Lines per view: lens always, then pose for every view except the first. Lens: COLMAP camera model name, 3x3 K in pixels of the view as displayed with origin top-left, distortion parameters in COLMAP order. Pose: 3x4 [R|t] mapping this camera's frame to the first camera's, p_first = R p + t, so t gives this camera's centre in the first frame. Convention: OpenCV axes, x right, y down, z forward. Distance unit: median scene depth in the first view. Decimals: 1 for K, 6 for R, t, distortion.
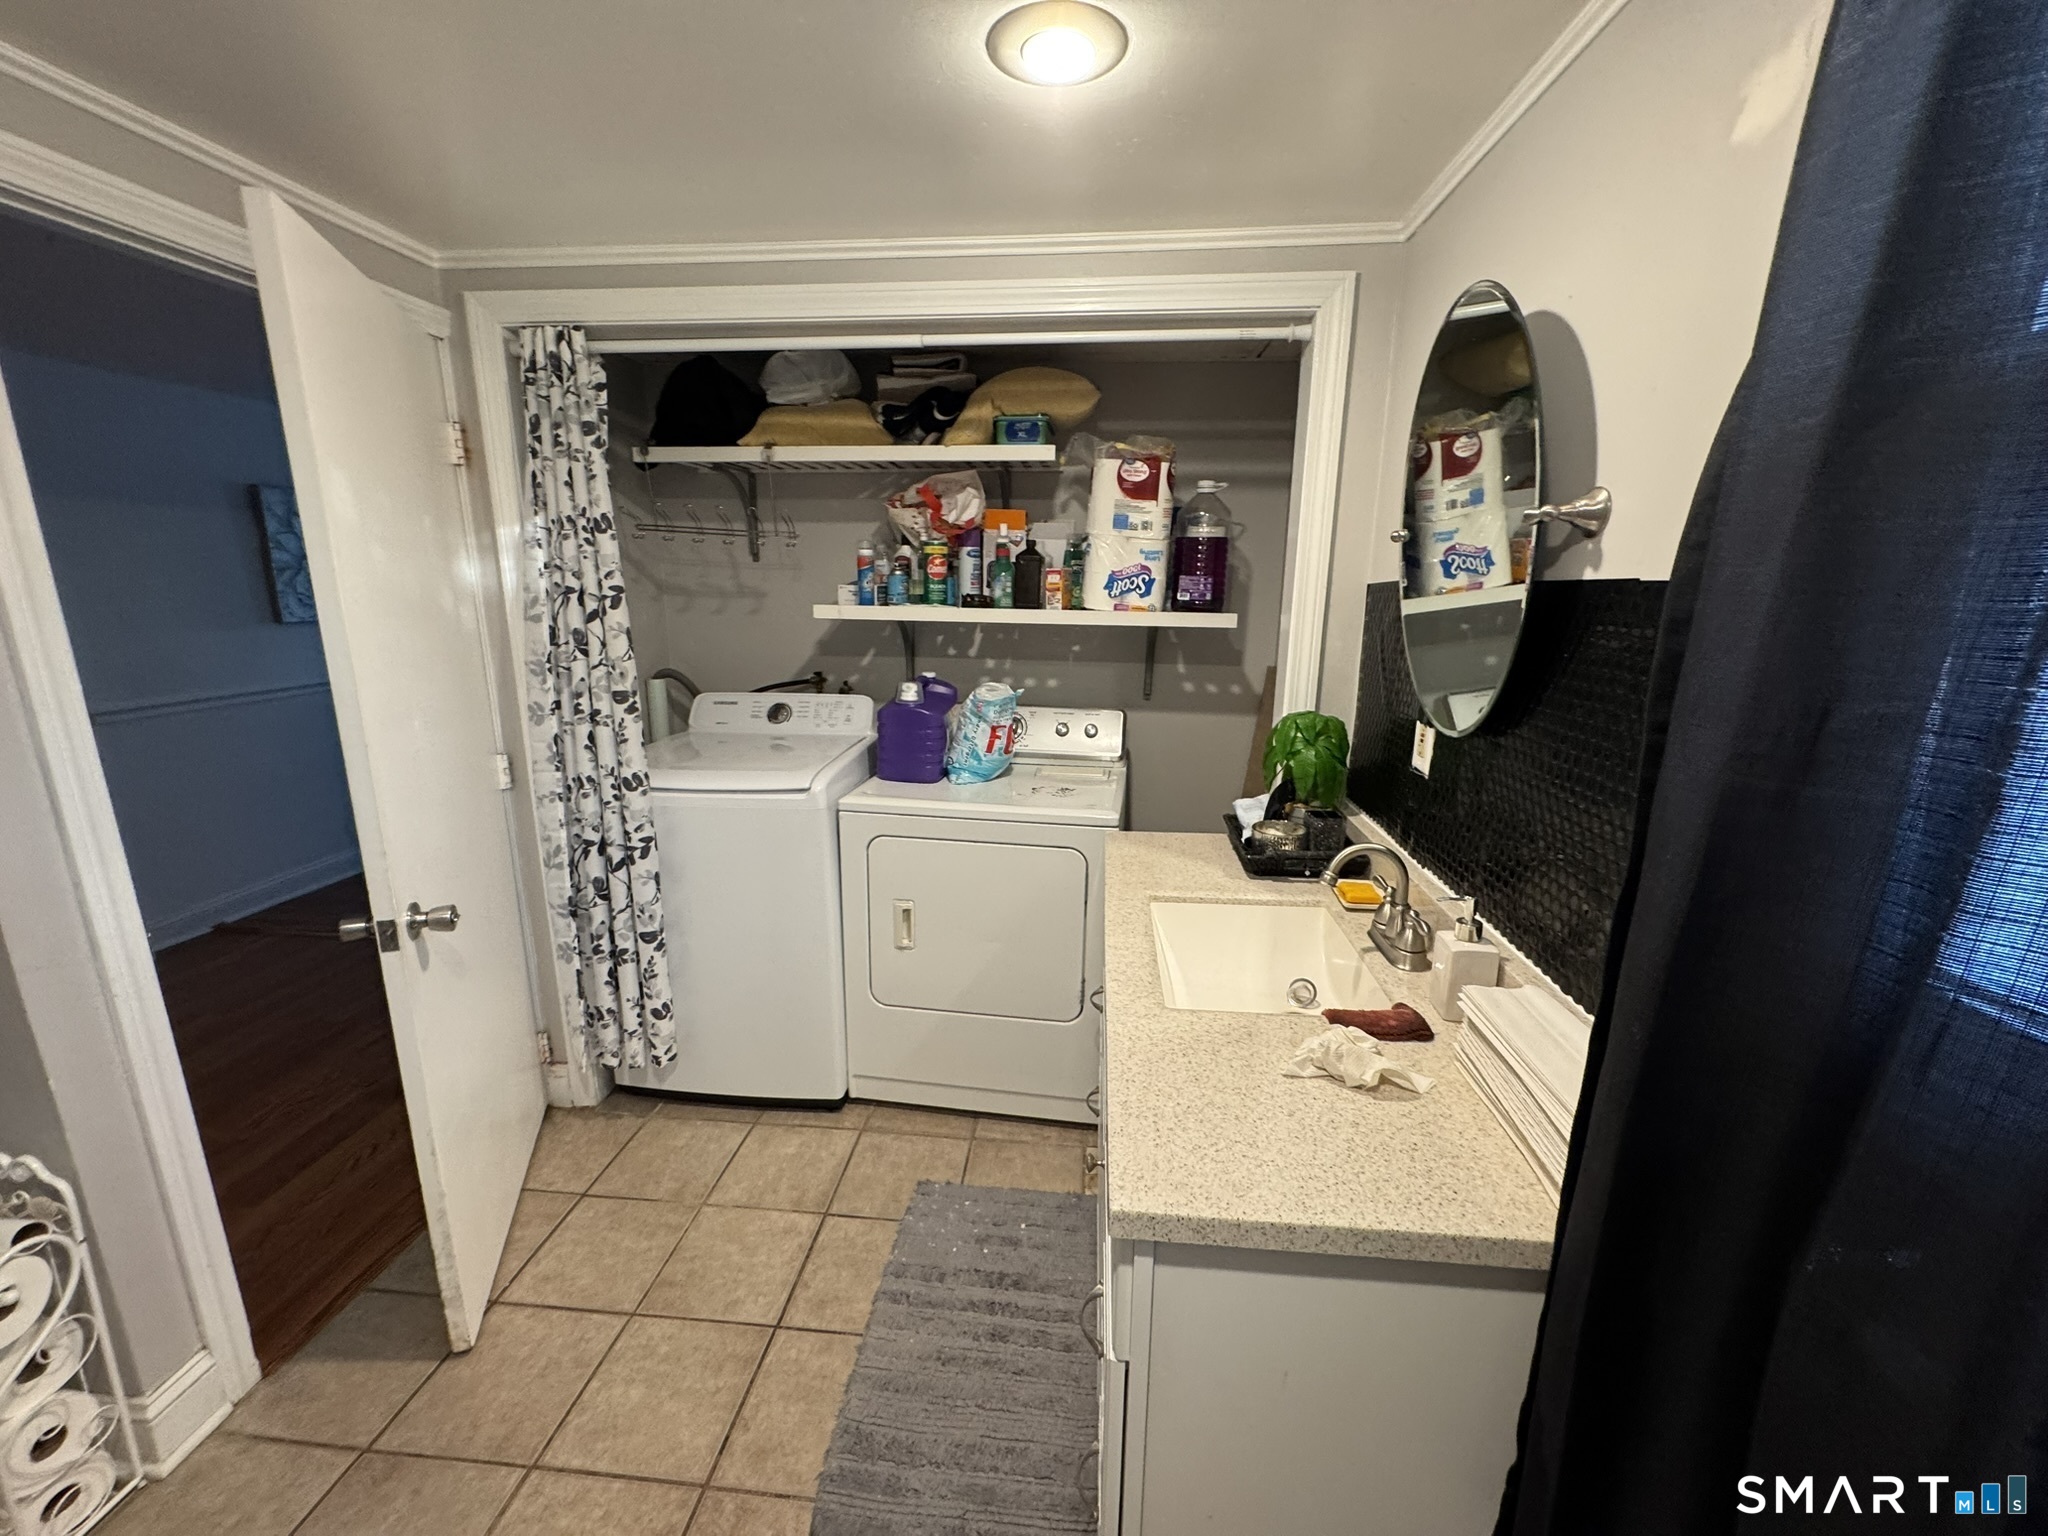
lens RADIAL K [[817.9, 0, 1022.5], [0, 817.9, 770.4], [0, 0, 1]] dist [-0.000696, -0.000241]
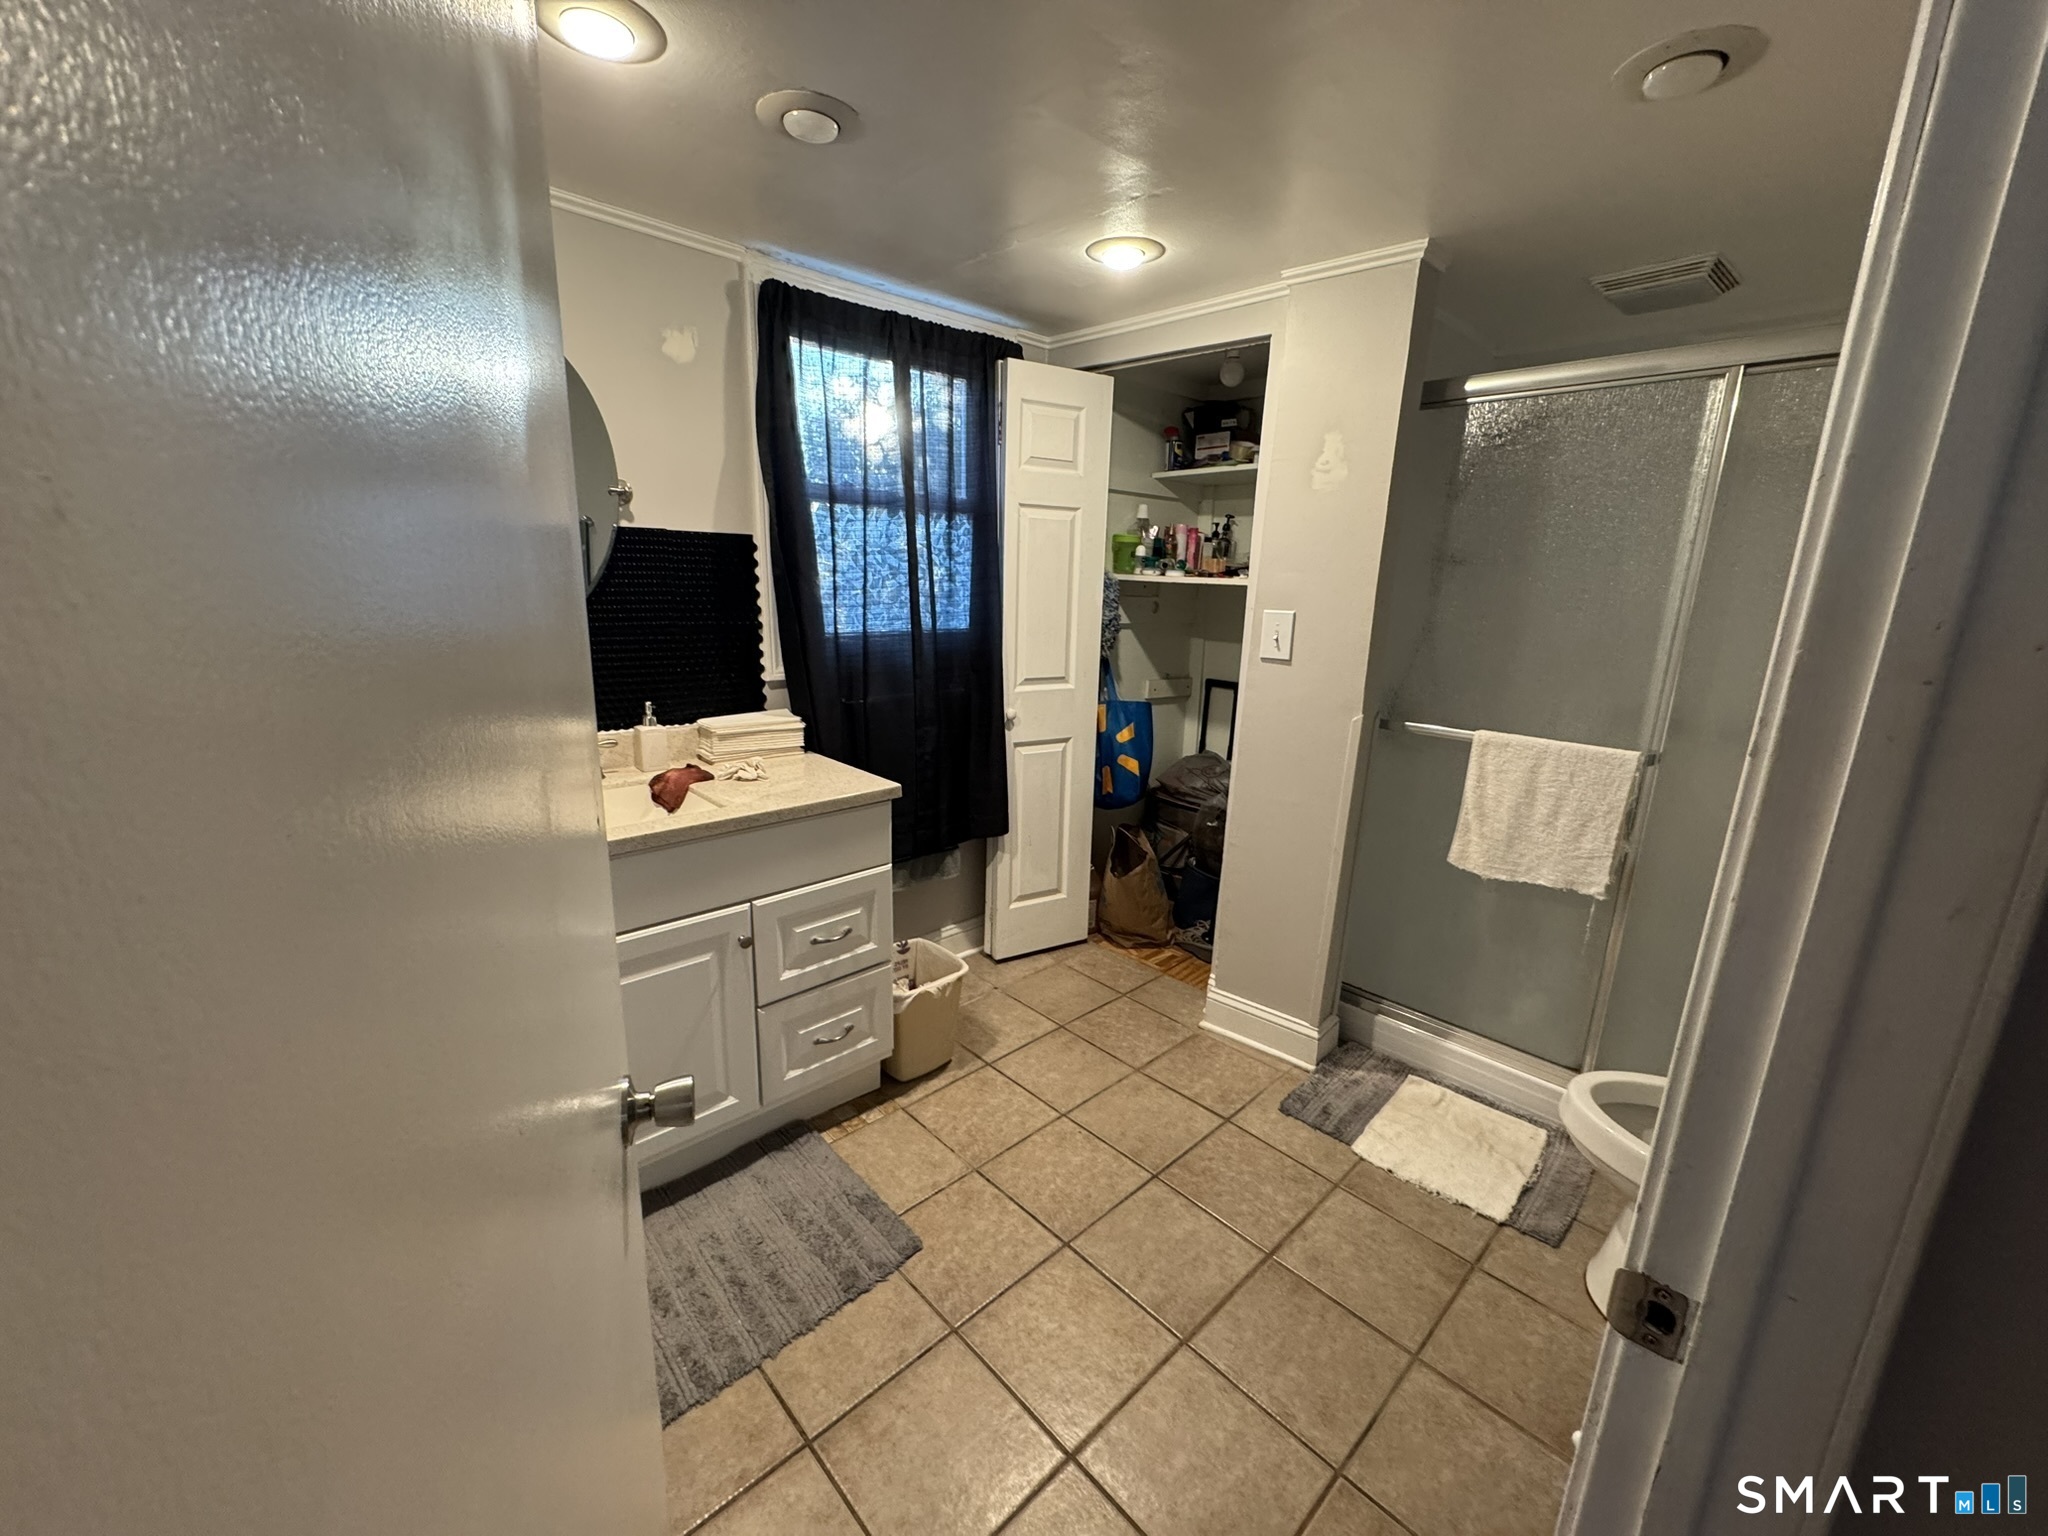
lens RADIAL K [[817.9, 0, 1022.5], [0, 817.9, 770.4], [0, 0, 1]] dist [-0.000696, -0.000241]
pose [[-0.748606, -0.187621, 0.635915, -0.874256], [0.117972, 0.906127, 0.406222, -0.239628], [-0.652435, 0.379120, -0.656198, 1.170688]]
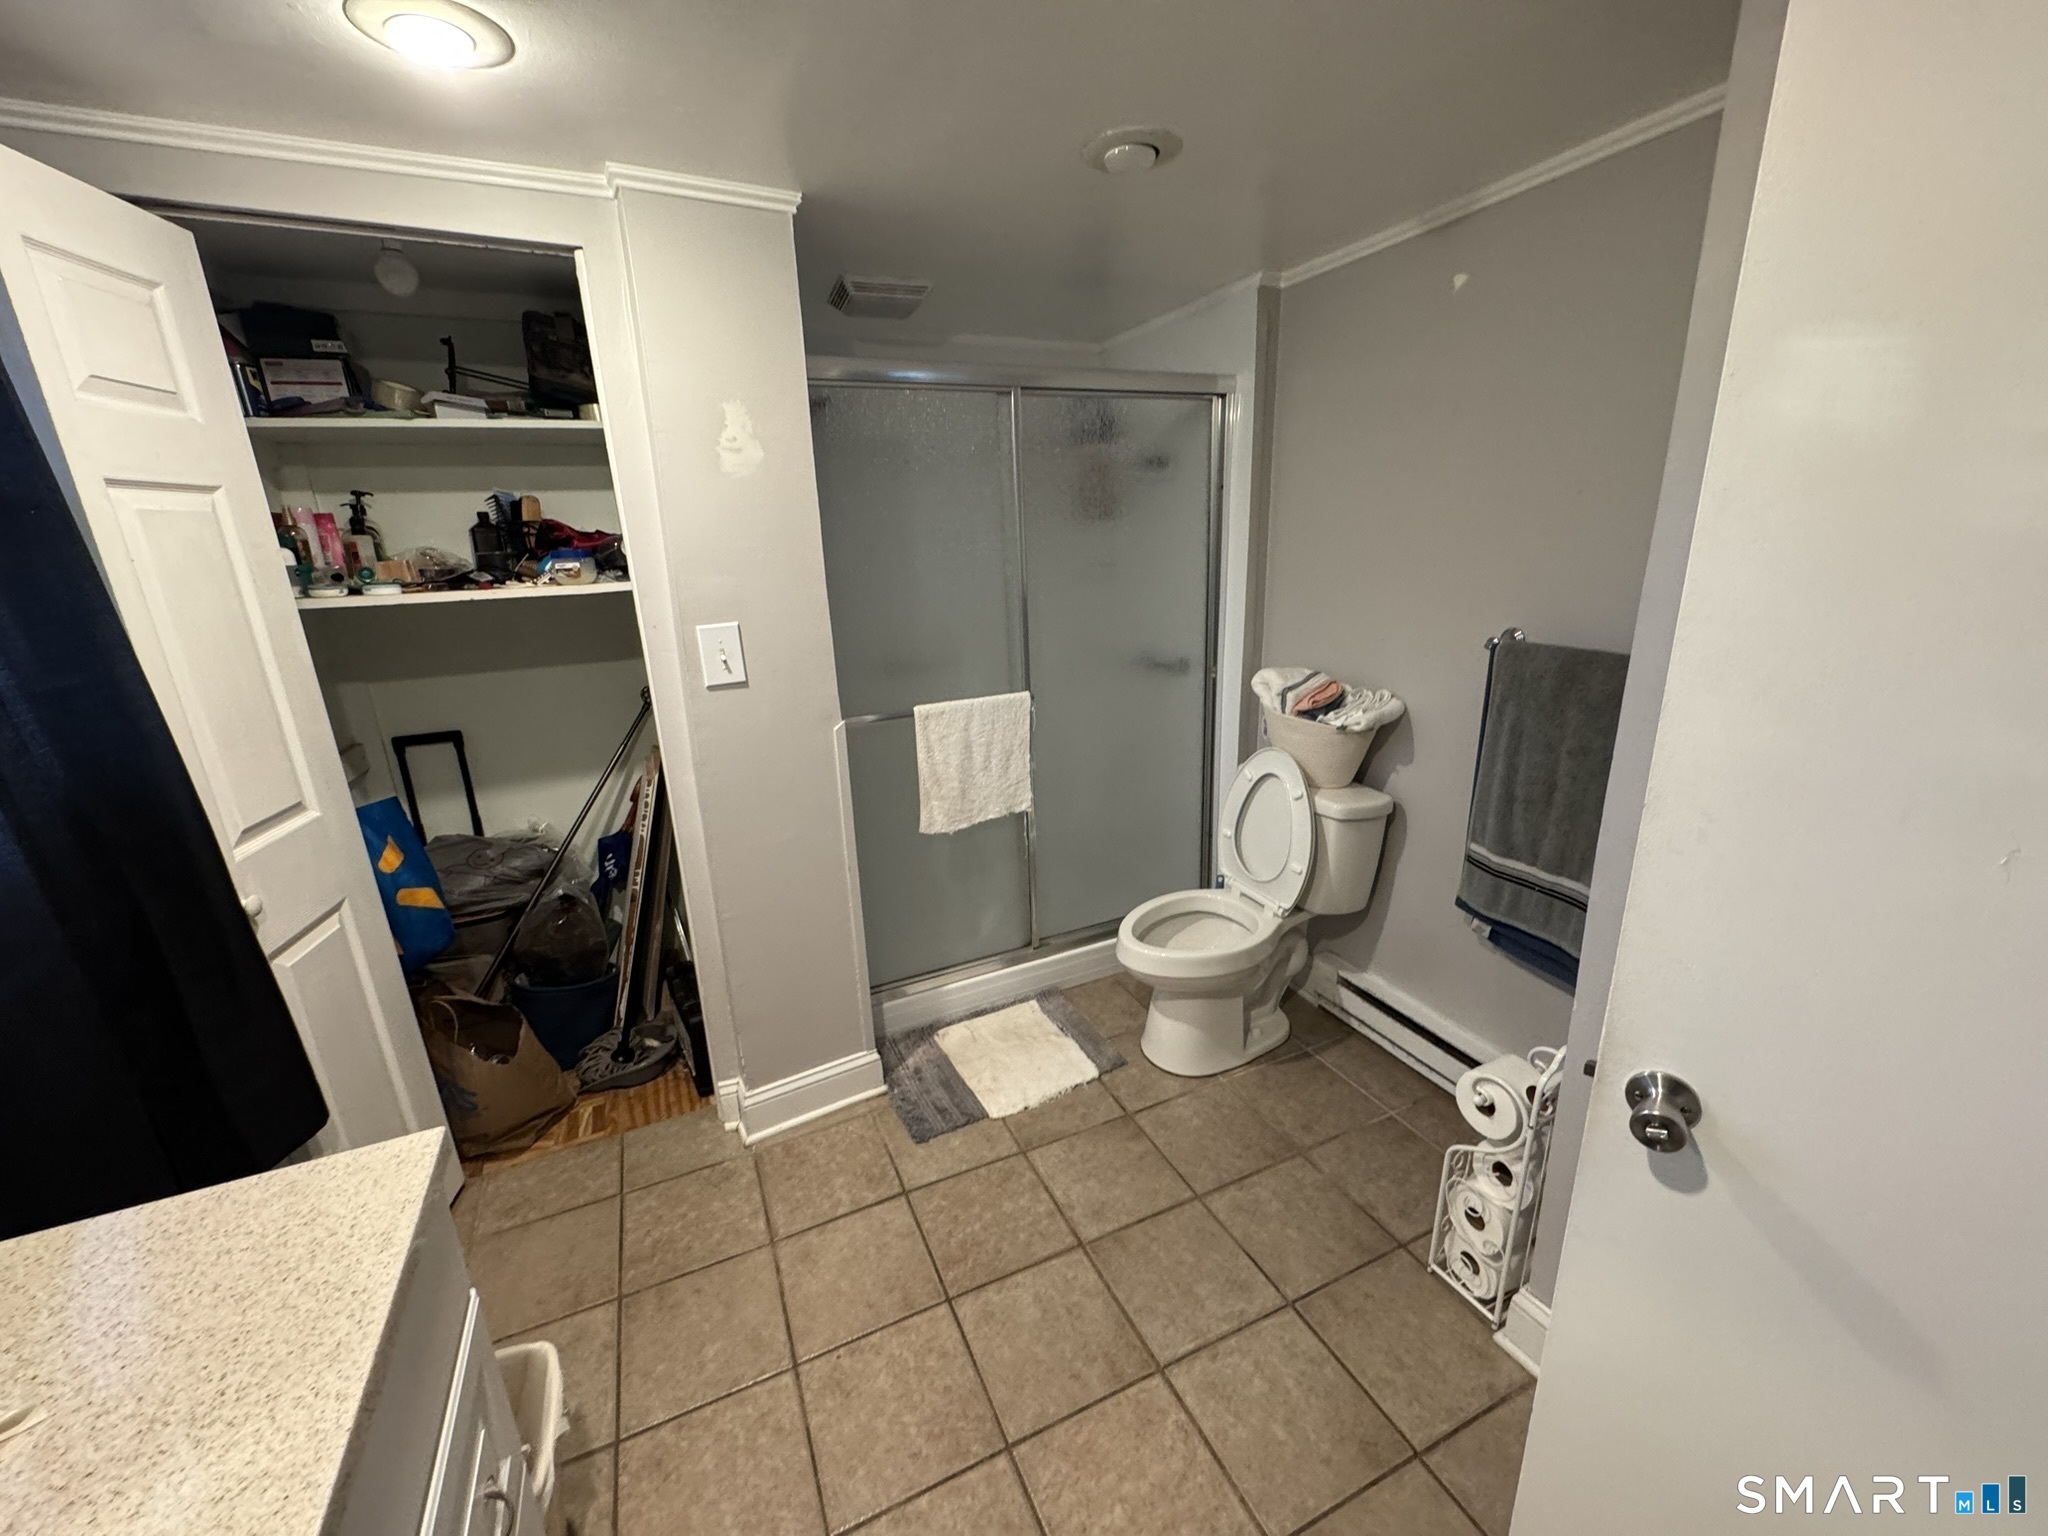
lens RADIAL K [[817.9, 0, 1022.5], [0, 817.9, 770.4], [0, 0, 1]] dist [-0.000696, -0.000241]
pose [[-0.866171, 0.160627, -0.473230, -0.063341], [-0.092185, 0.879333, 0.467200, -0.251289], [0.491172, 0.448300, -0.746845, 0.988298]]
